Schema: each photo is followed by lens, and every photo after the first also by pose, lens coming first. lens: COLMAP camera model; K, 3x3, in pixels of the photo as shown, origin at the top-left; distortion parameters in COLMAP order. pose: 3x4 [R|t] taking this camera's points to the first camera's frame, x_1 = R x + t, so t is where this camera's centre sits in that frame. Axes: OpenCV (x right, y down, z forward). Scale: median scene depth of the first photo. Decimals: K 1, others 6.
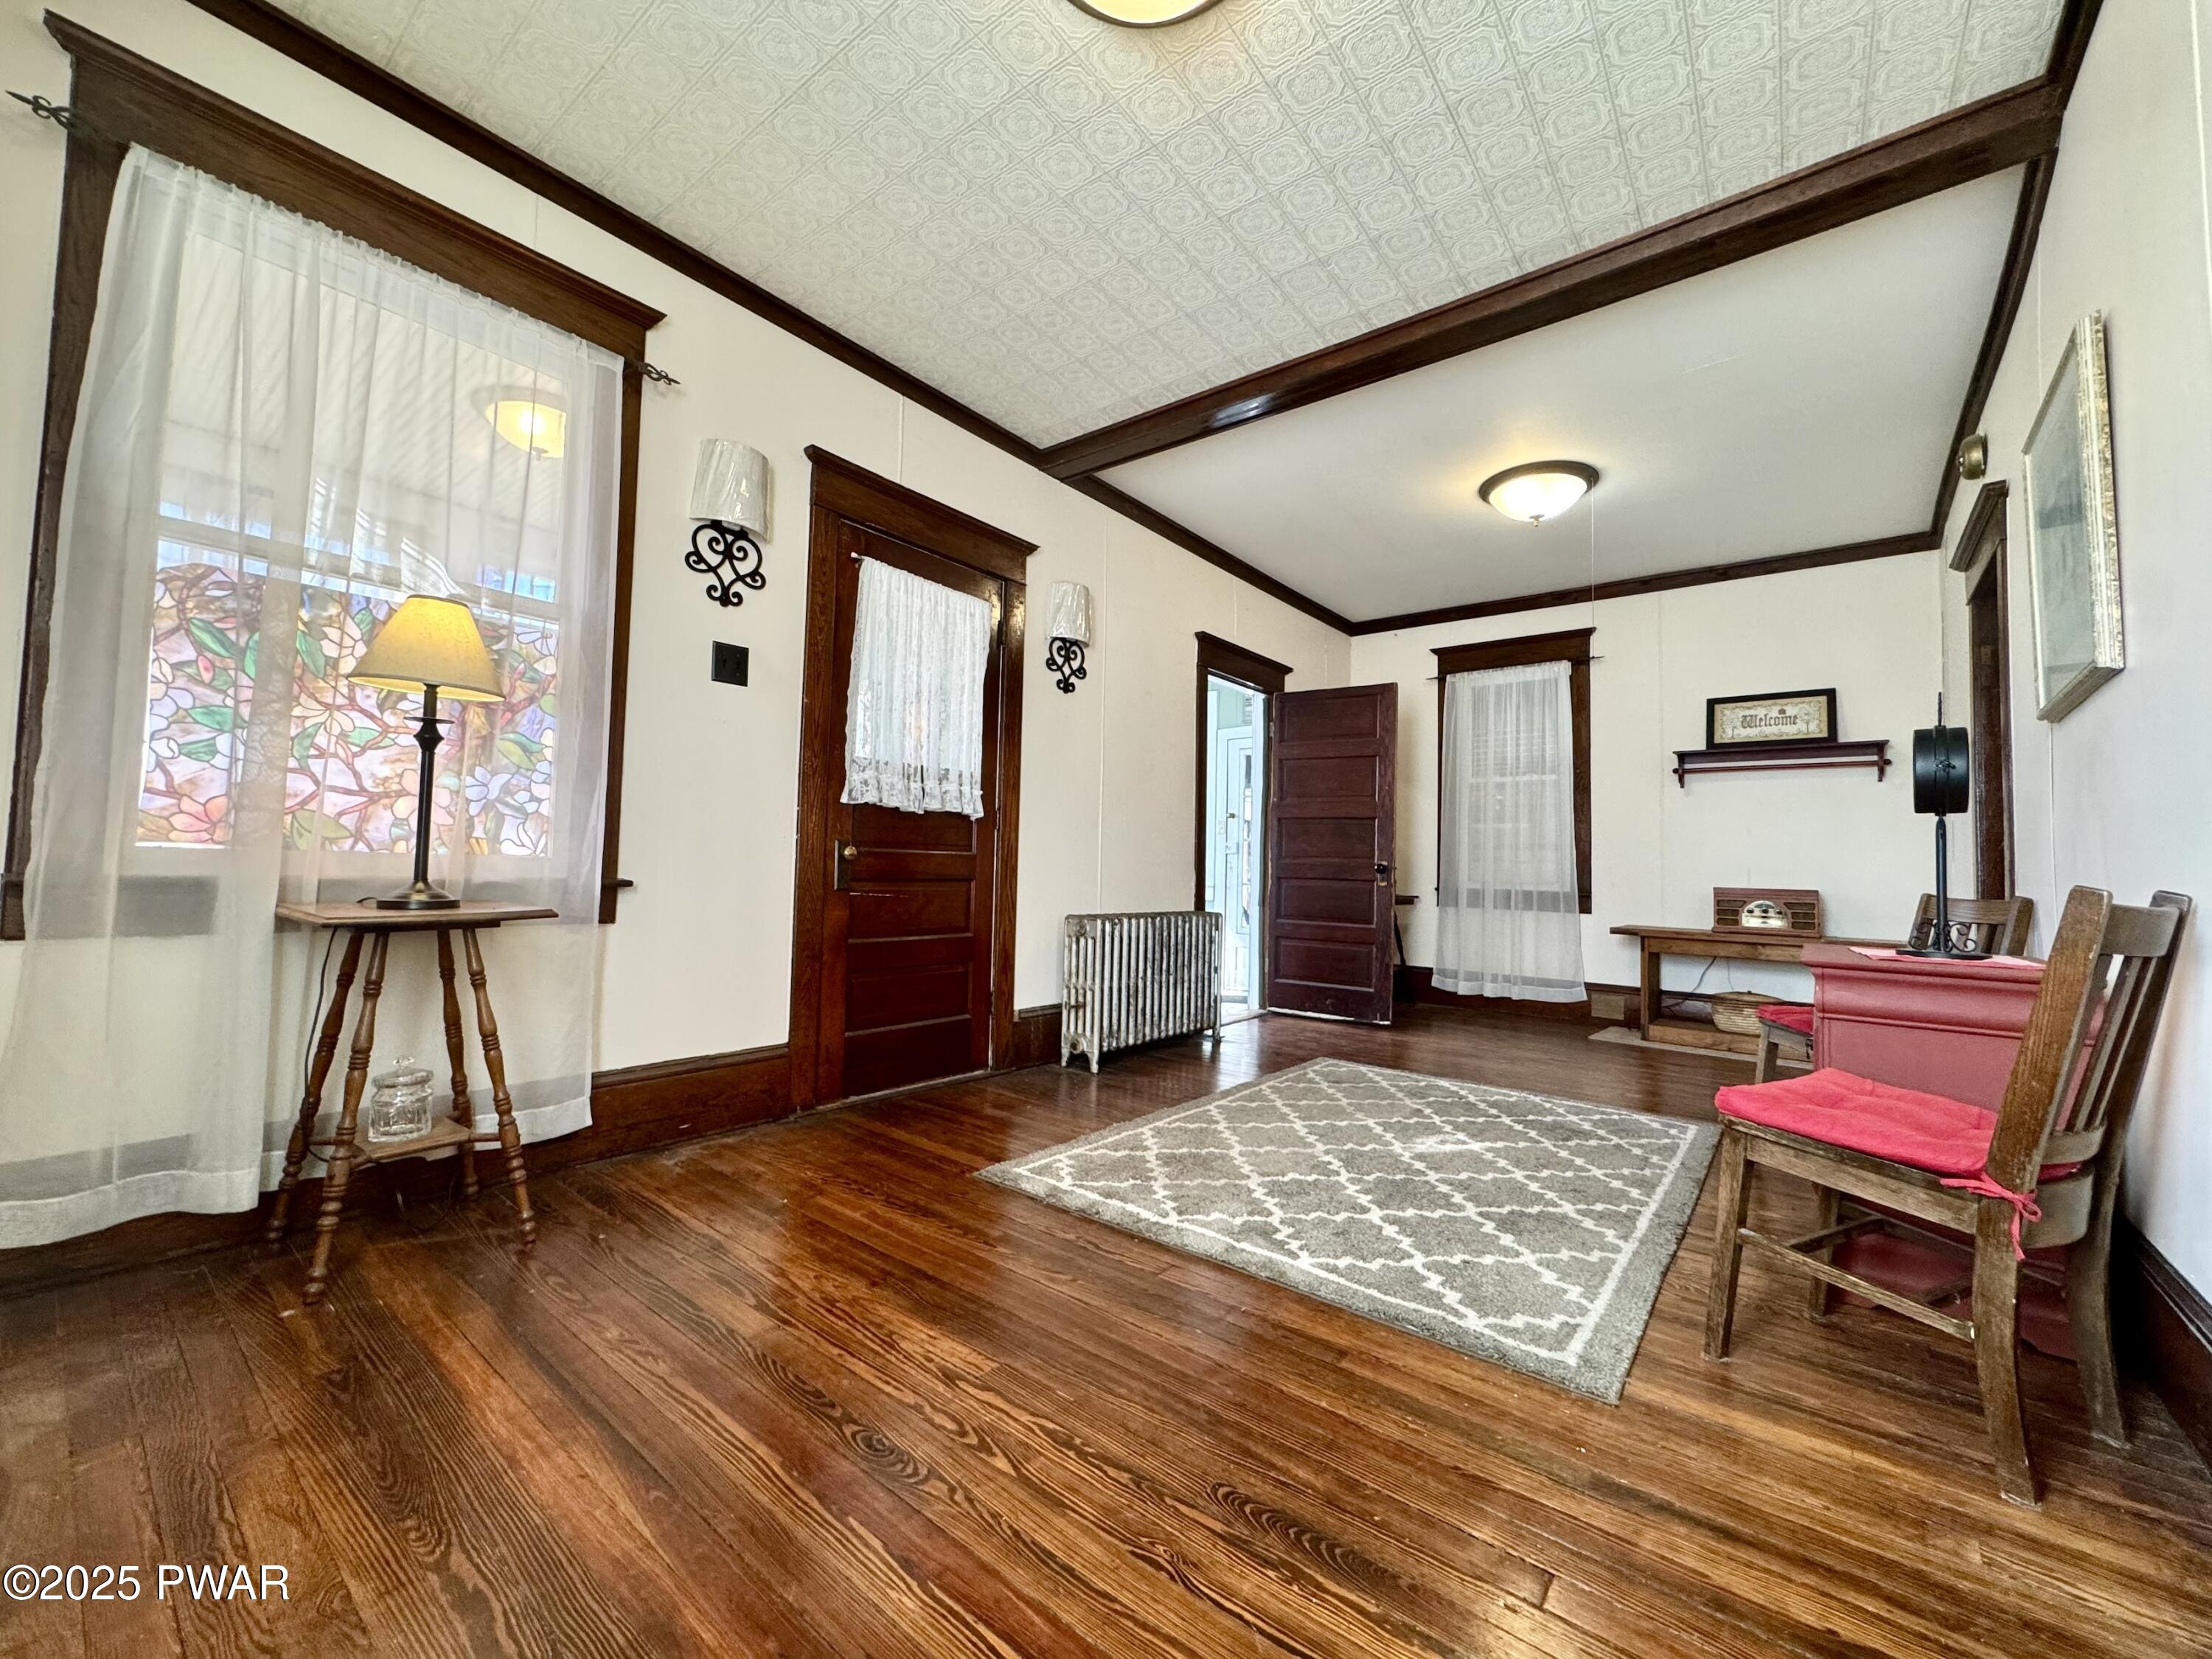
lens RADIAL K [[879.8, 0, 1106.0], [0, 879.8, 829.5], [0, 0, 1]] dist [-0.001185, -0.000060]
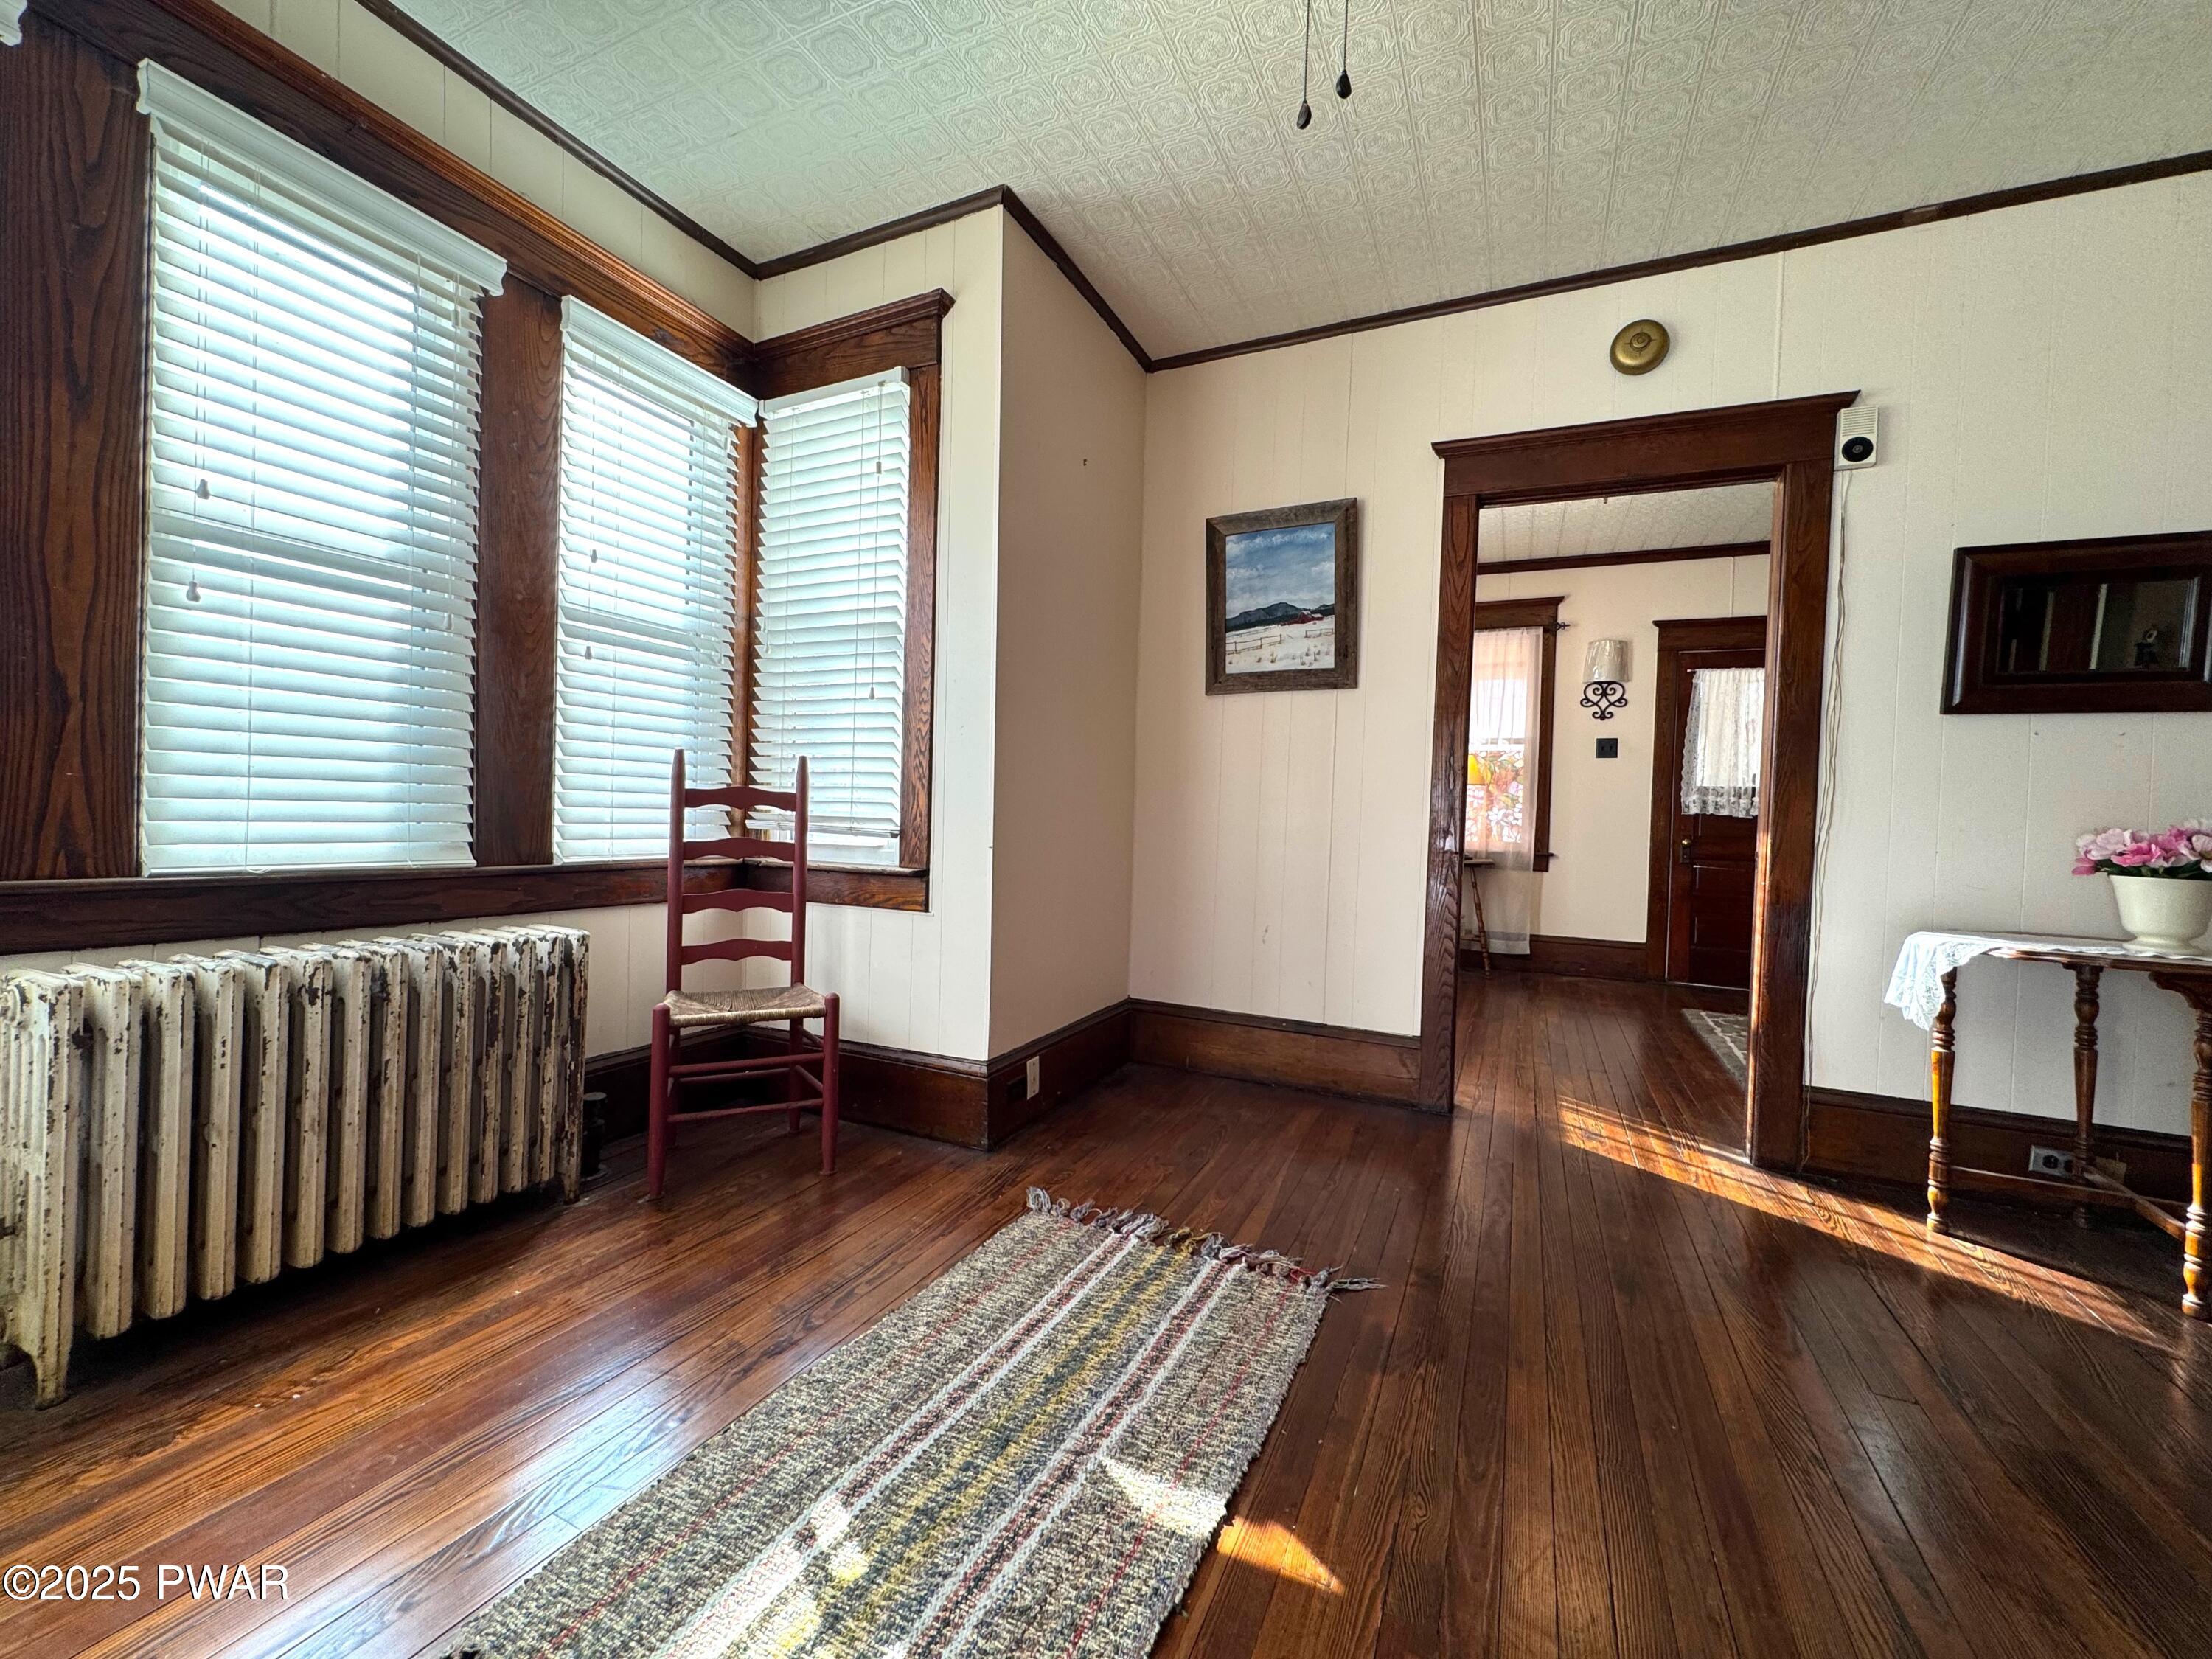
lens RADIAL K [[885.0, 0, 1110.9], [0, 885.0, 816.7], [0, 0, 1]] dist [-0.000962, -0.000043]
pose [[0.235273, -0.008666, -0.971891, 1.277031], [0.015237, 0.999870, -0.005227, -0.038296], [0.971810, -0.013579, 0.235374, -0.582424]]
